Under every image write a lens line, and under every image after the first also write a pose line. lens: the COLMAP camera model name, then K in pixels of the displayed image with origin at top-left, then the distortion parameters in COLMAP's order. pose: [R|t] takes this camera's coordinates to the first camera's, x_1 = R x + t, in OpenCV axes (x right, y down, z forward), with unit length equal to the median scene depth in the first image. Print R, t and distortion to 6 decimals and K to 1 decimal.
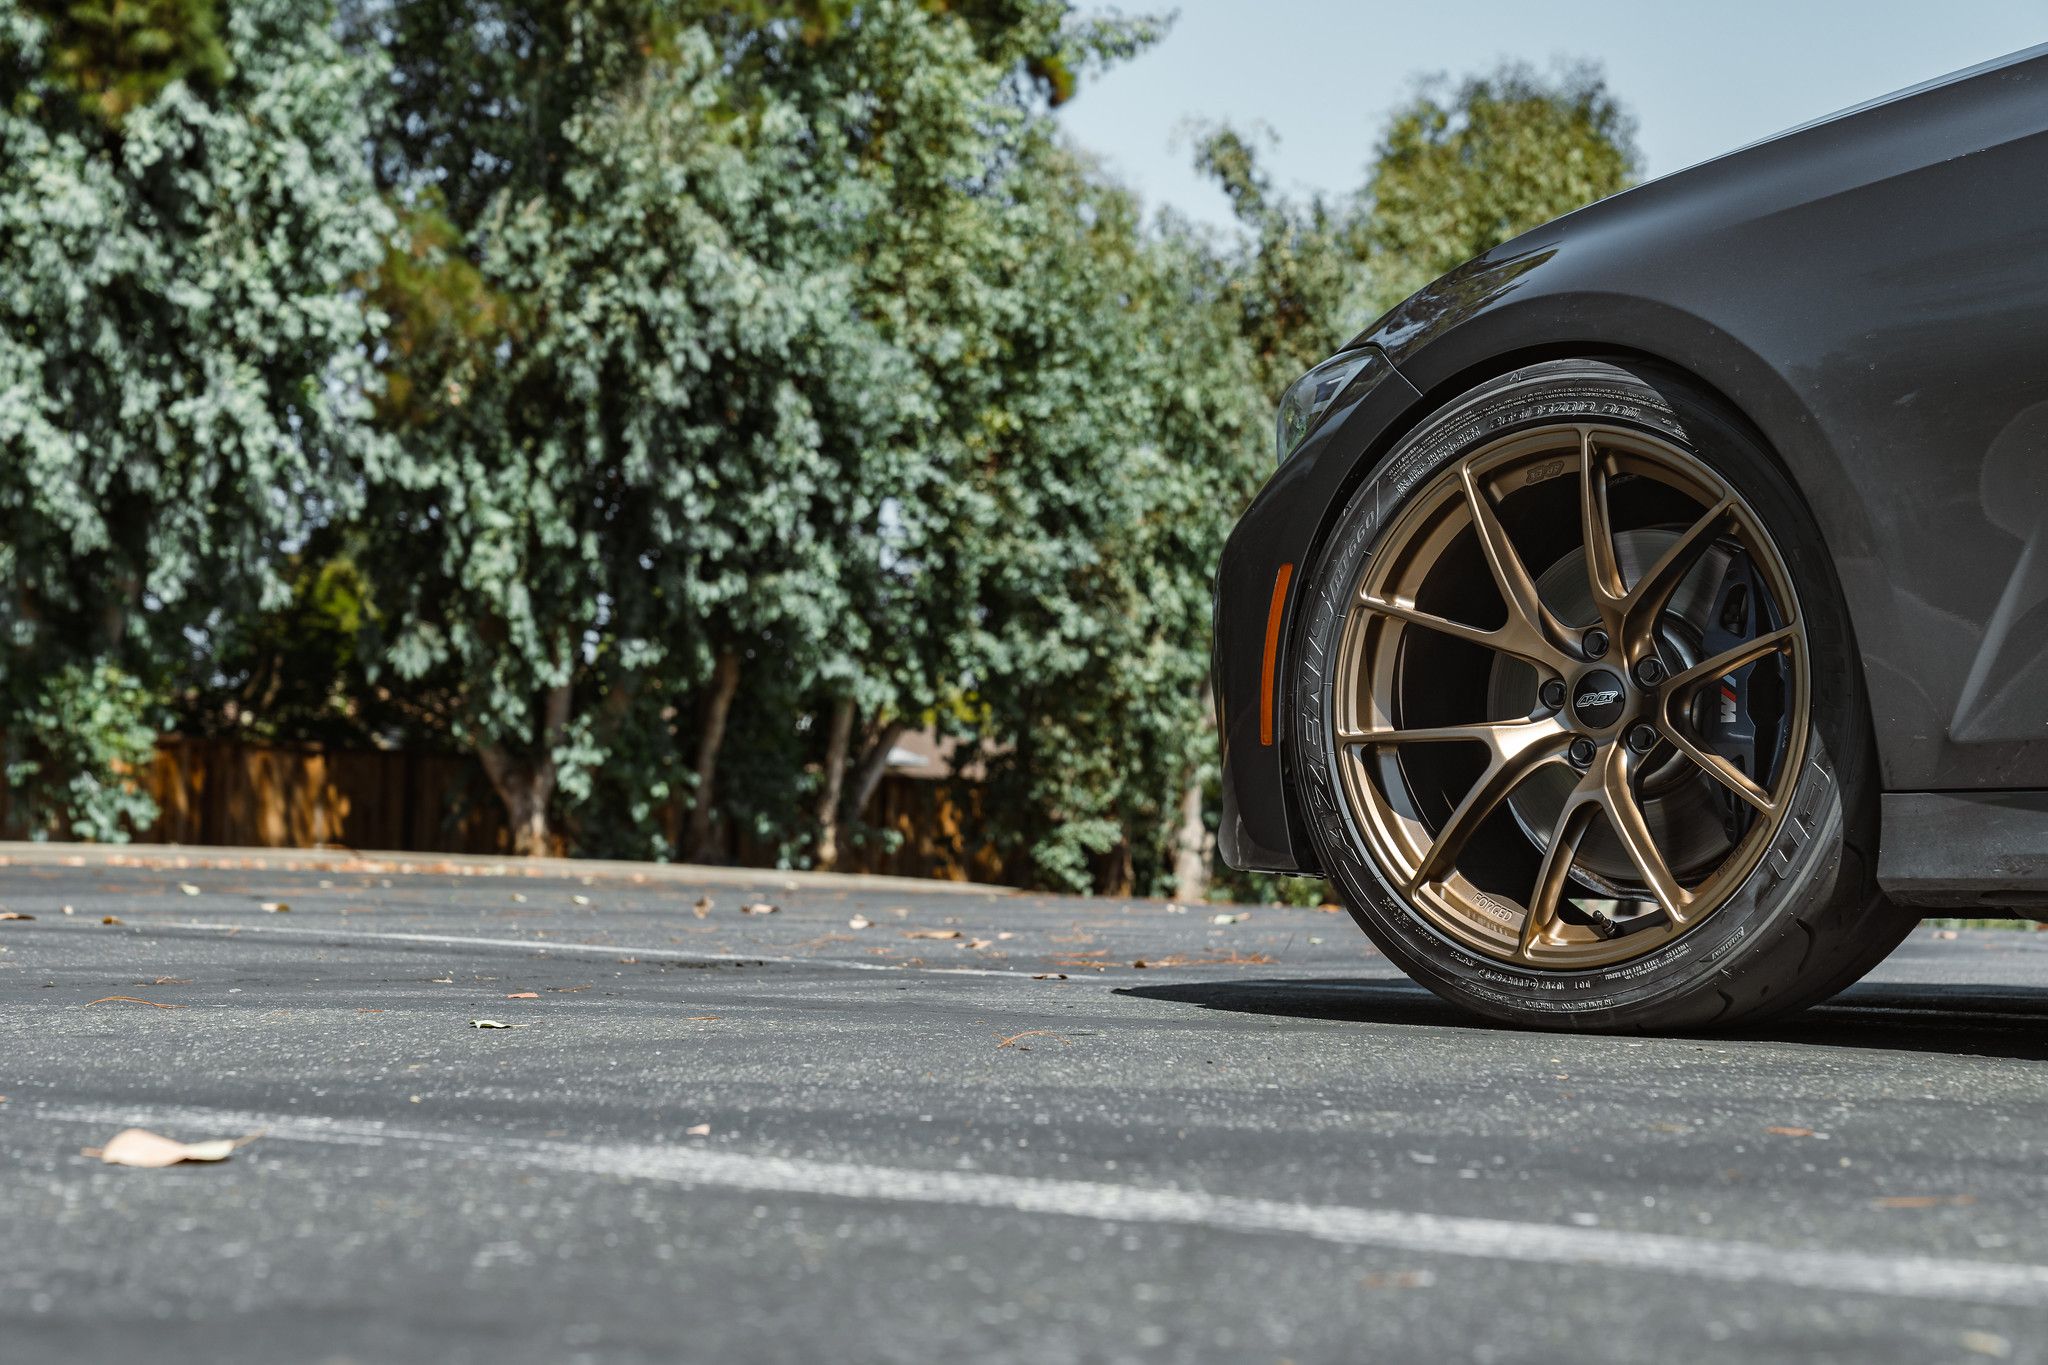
lens RADIAL K [[3352.8, 0, 1020.8], [0, 3352.8, 690.9], [0, 0, 1]] dist [0.016466, 0.000000]
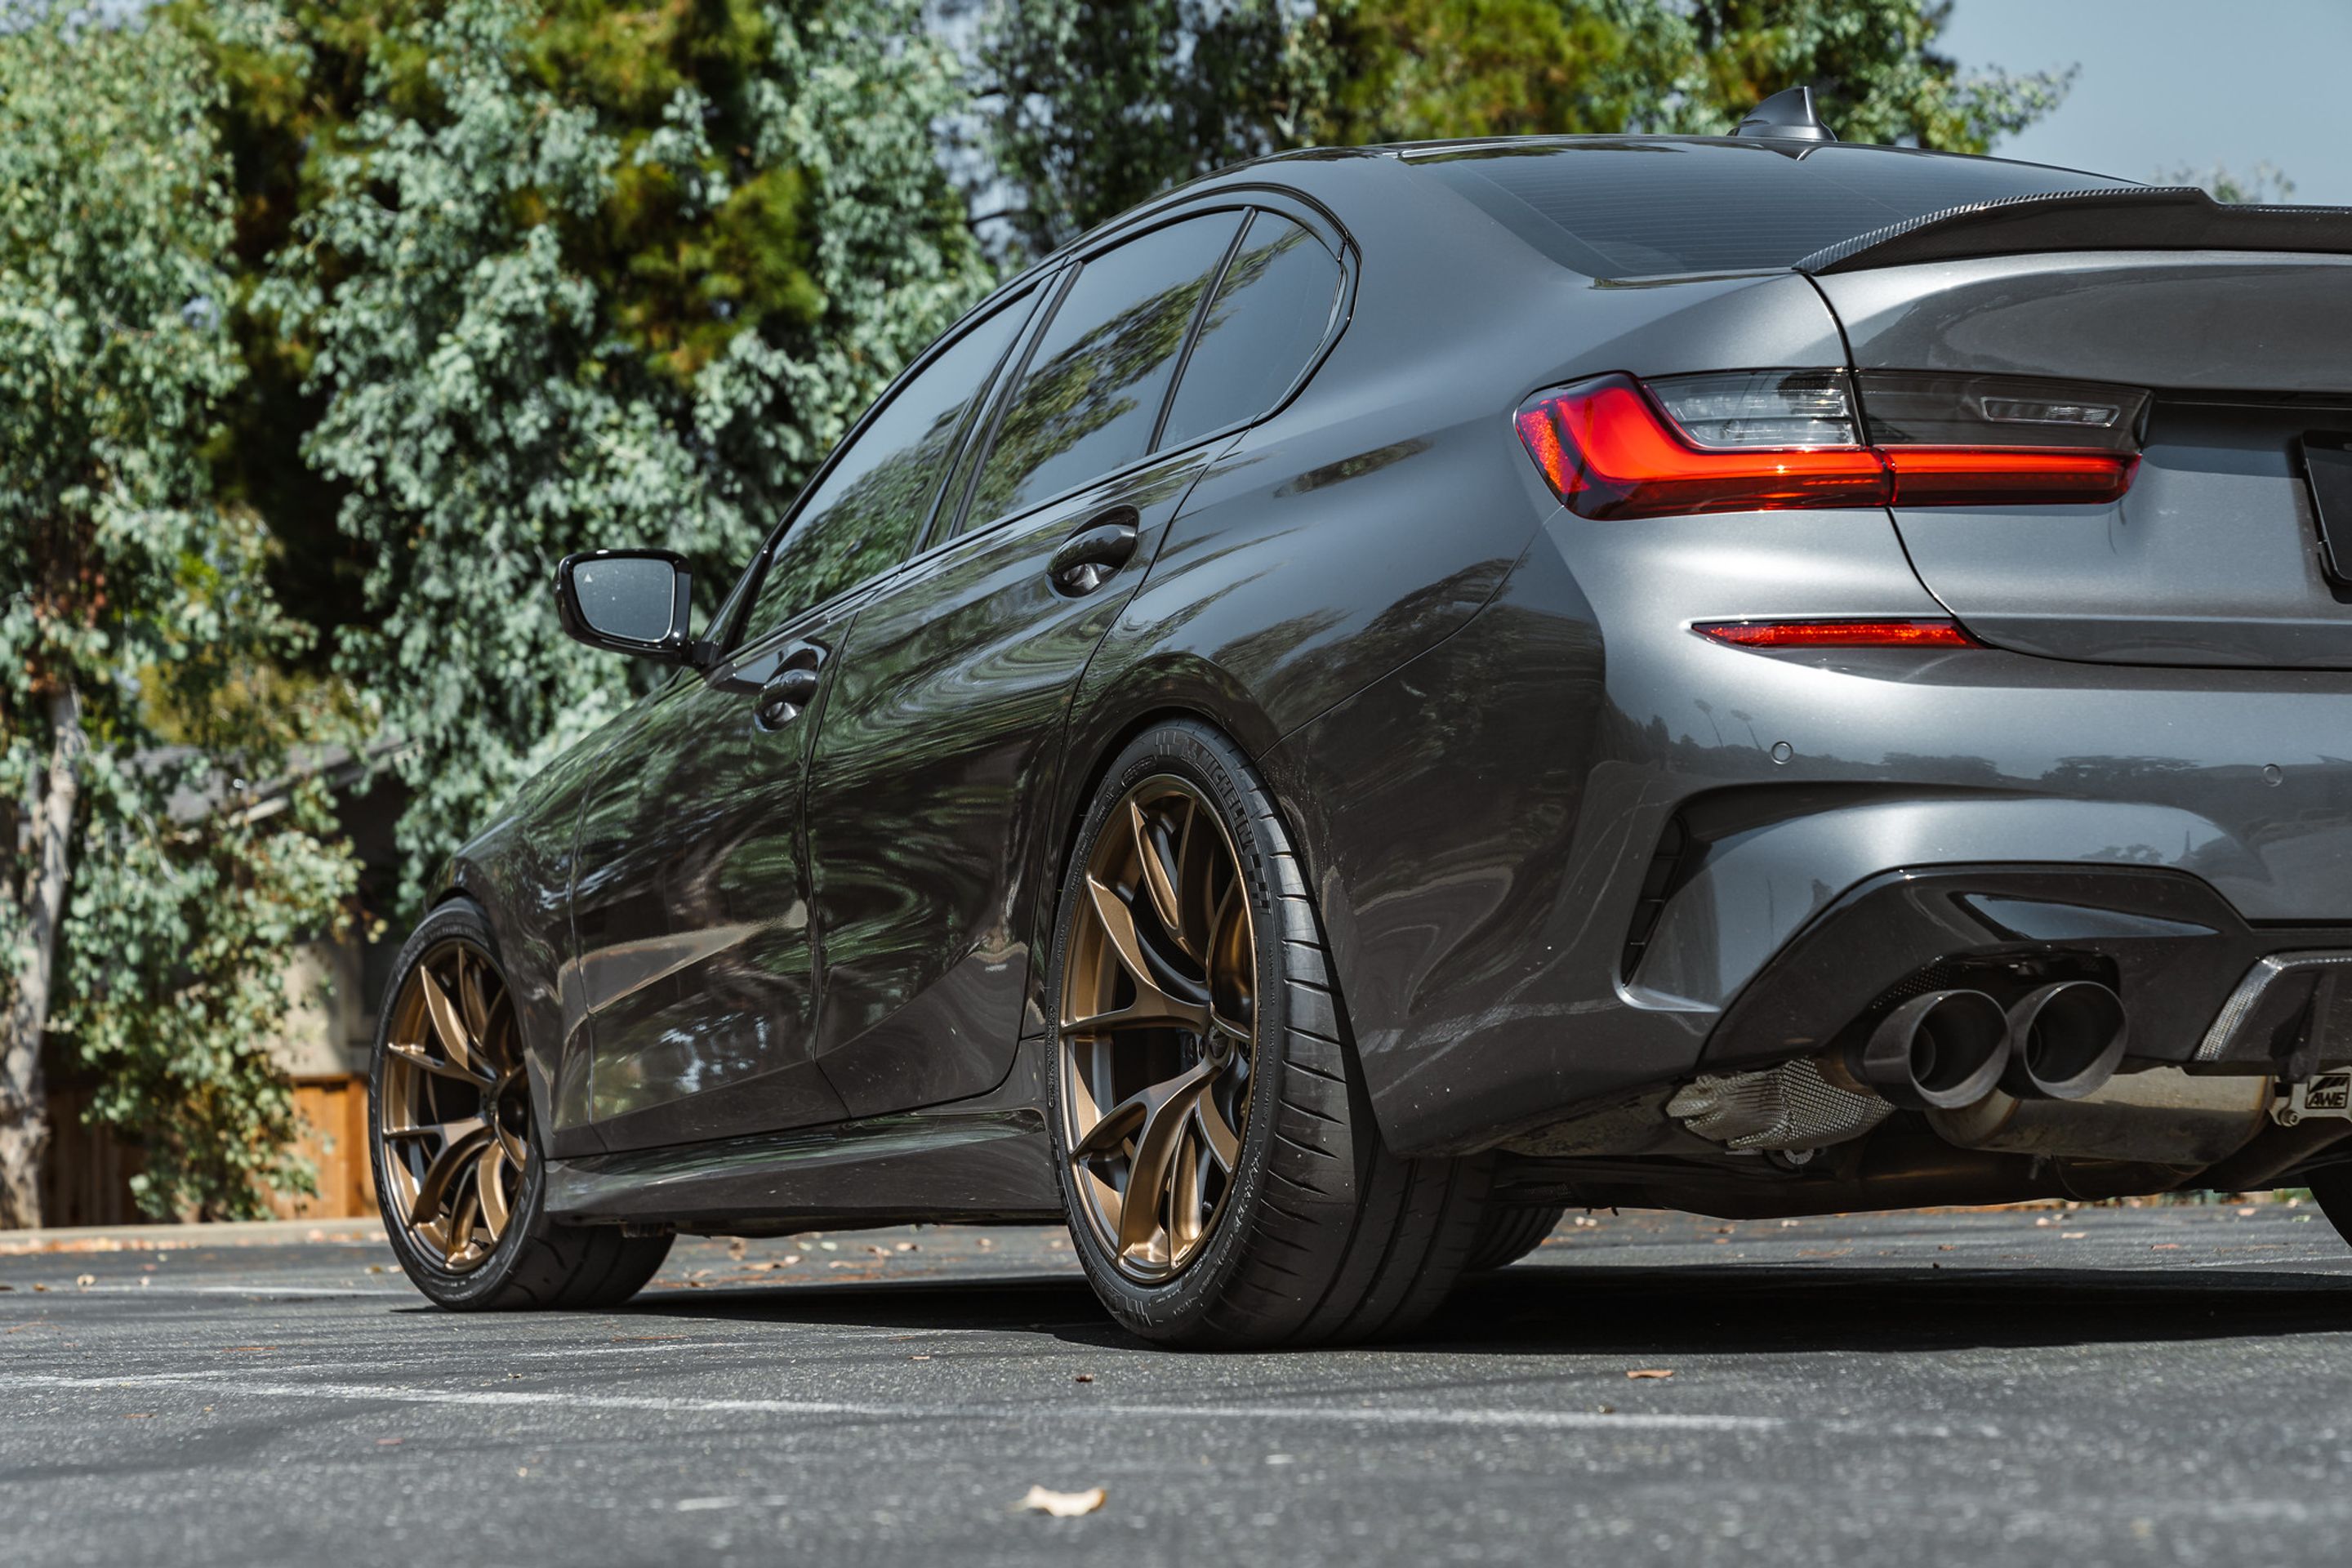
lens RADIAL K [[4868.6, 0, 1170.9], [0, 4868.6, 776.5], [0, 0, 1]] dist [0.025243, 0.000000]
pose [[0.961285, -0.073697, -0.265520, 0.163092], [0.065277, 0.997049, -0.040412, -0.005692], [0.267714, 0.021515, 0.963258, -0.171902]]
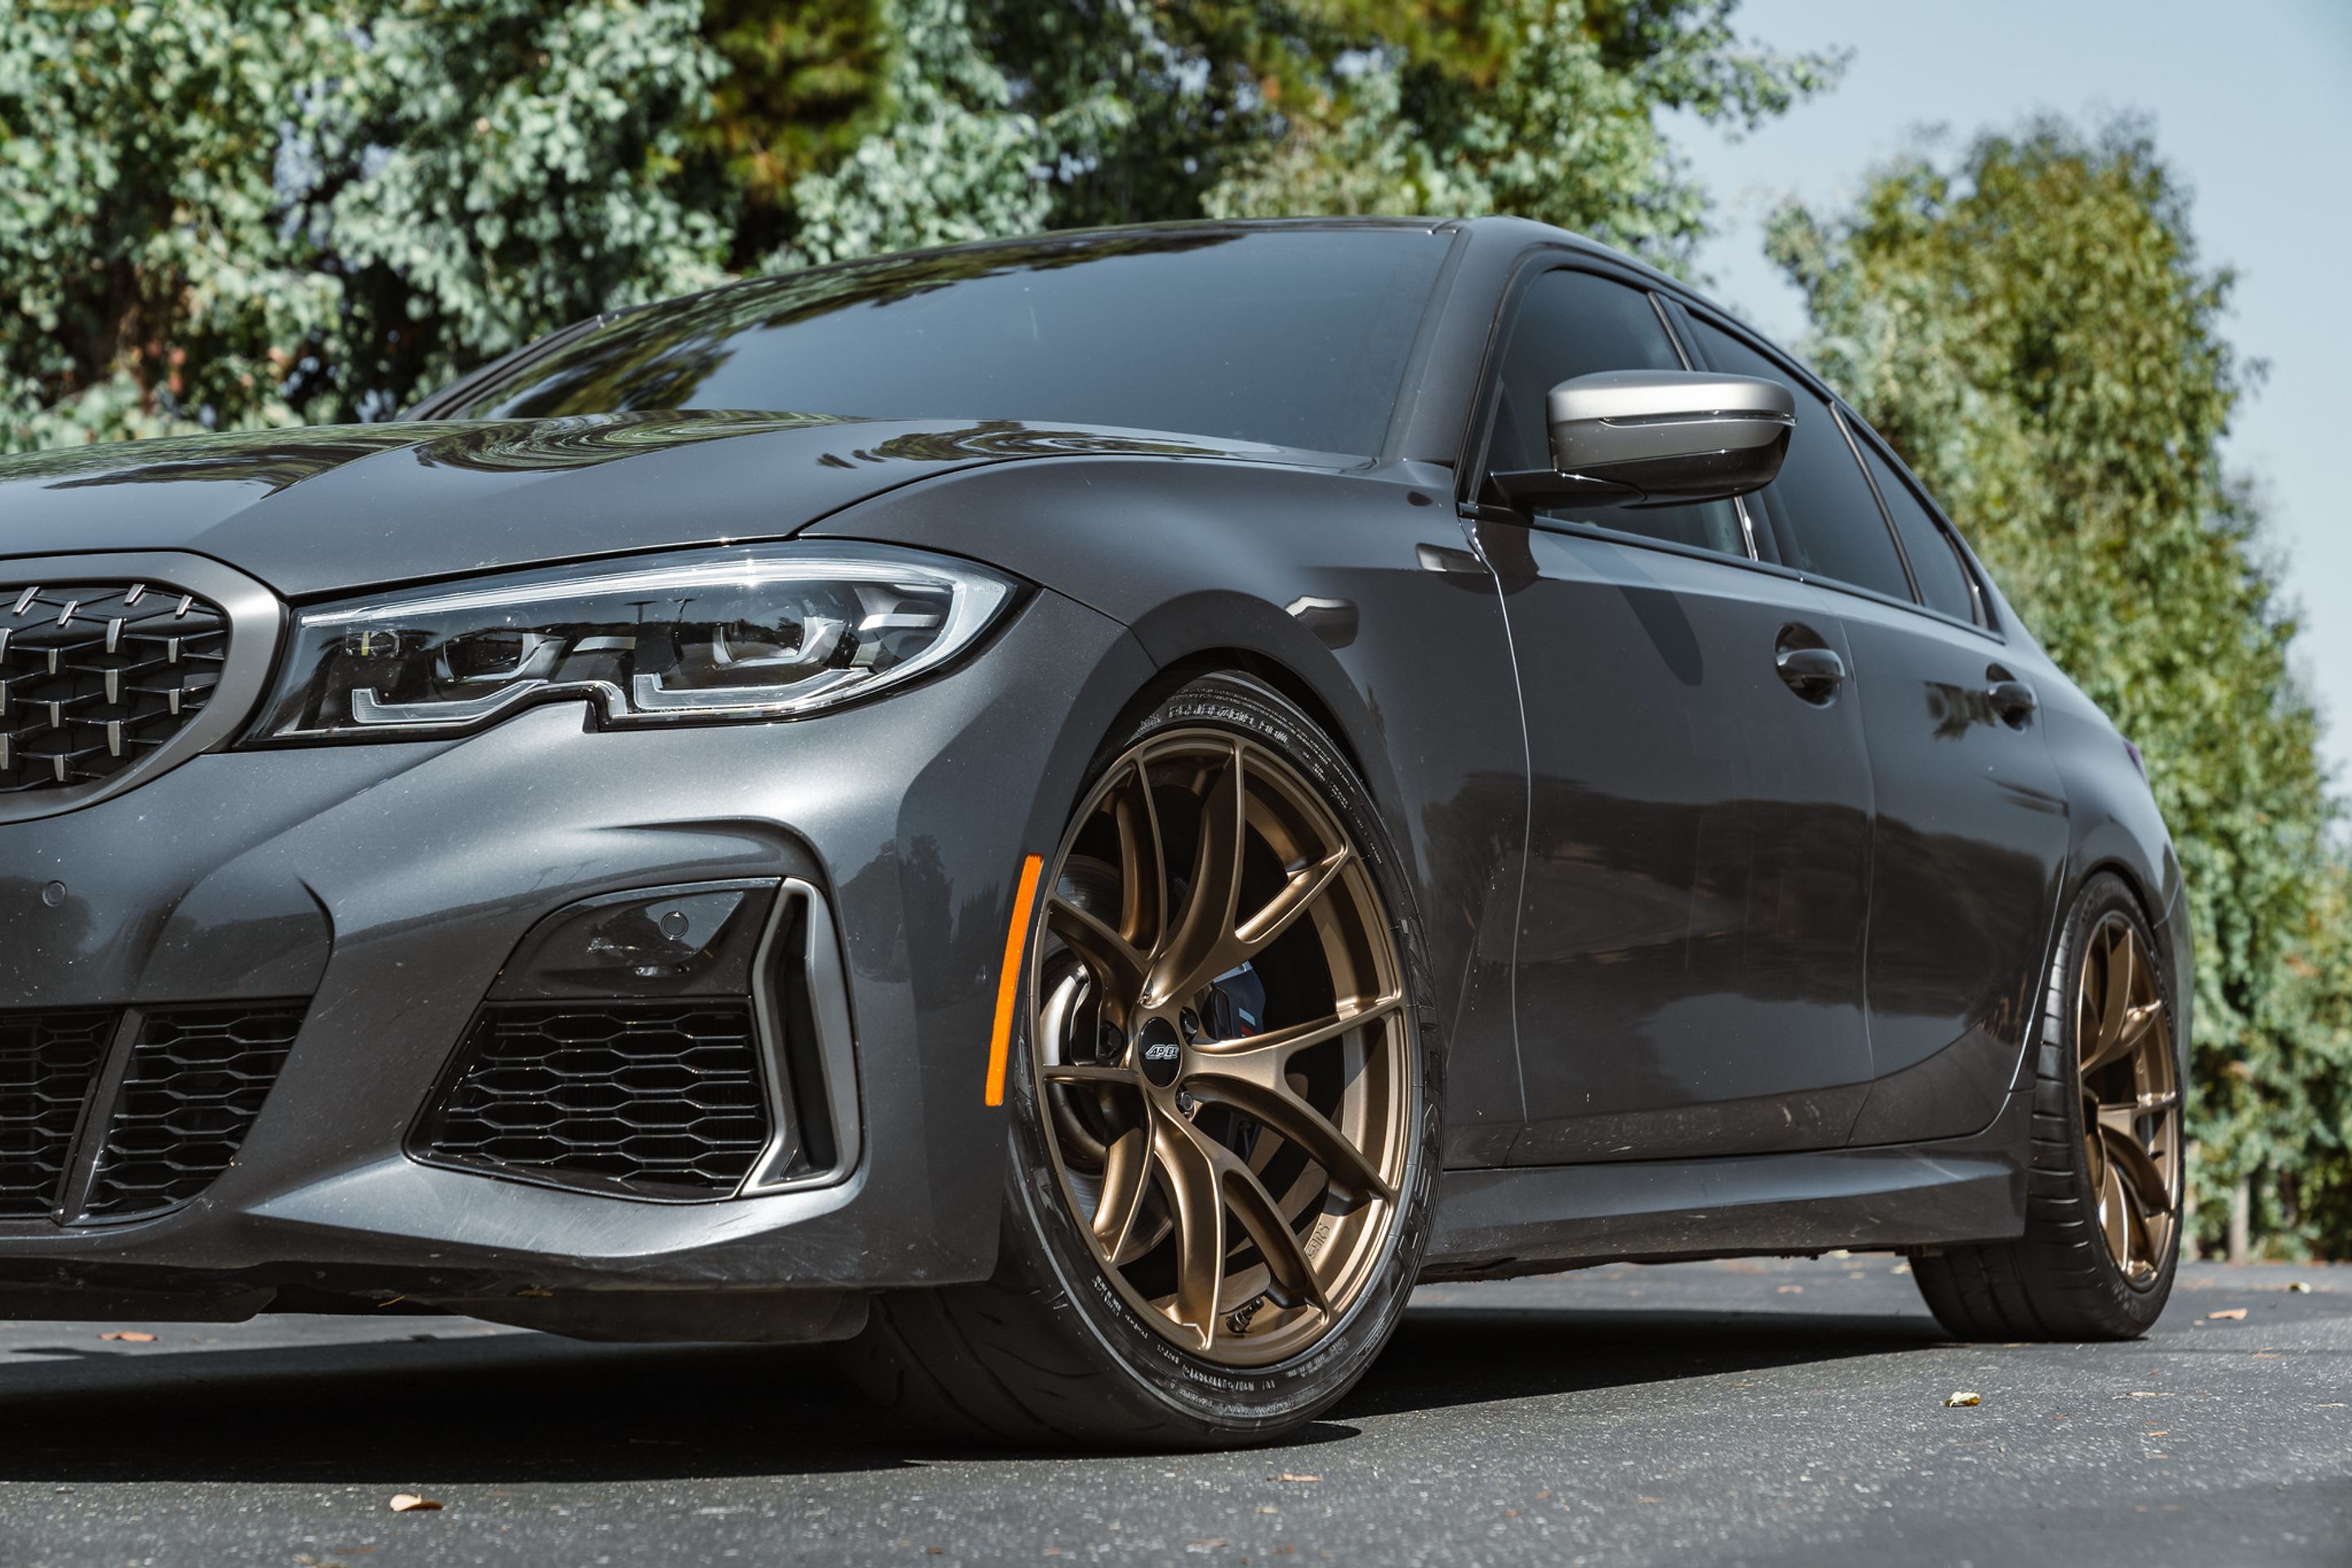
lens RADIAL K [[4618.0, 0, 1180.4], [0, 4618.0, 781.1], [0, 0, 1]] dist [0.016312, 0.000000]
pose [[0.993866, -0.012930, 0.109836, -0.260846], [0.017261, 0.999107, -0.038571, -0.005458], [-0.109239, 0.040230, 0.993201, 0.021627]]
